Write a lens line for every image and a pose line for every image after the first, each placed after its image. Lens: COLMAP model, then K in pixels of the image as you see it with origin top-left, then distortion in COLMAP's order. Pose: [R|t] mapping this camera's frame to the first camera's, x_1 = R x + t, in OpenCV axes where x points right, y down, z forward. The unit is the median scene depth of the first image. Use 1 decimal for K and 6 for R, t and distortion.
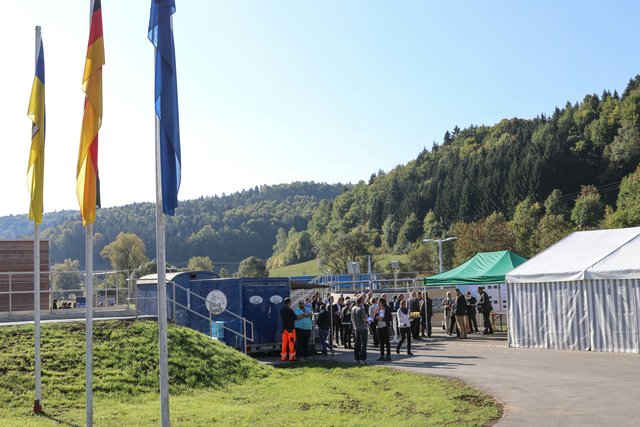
lens RADIAL K [[671.8, 0, 320.0], [0, 671.8, 213.5], [0, 0, 1]] dist [-0.097109, 0.031409]
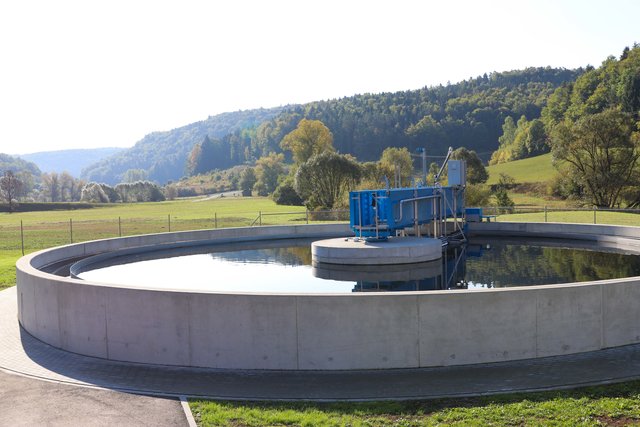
lens RADIAL K [[671.8, 0, 320.0], [0, 671.8, 213.5], [0, 0, 1]] dist [-0.097109, 0.031409]
pose [[0.942614, 0.032070, -0.332341, 0.000653], [0.020413, 0.987979, 0.153232, 0.008931], [0.333261, -0.151222, 0.930628, 0.109999]]
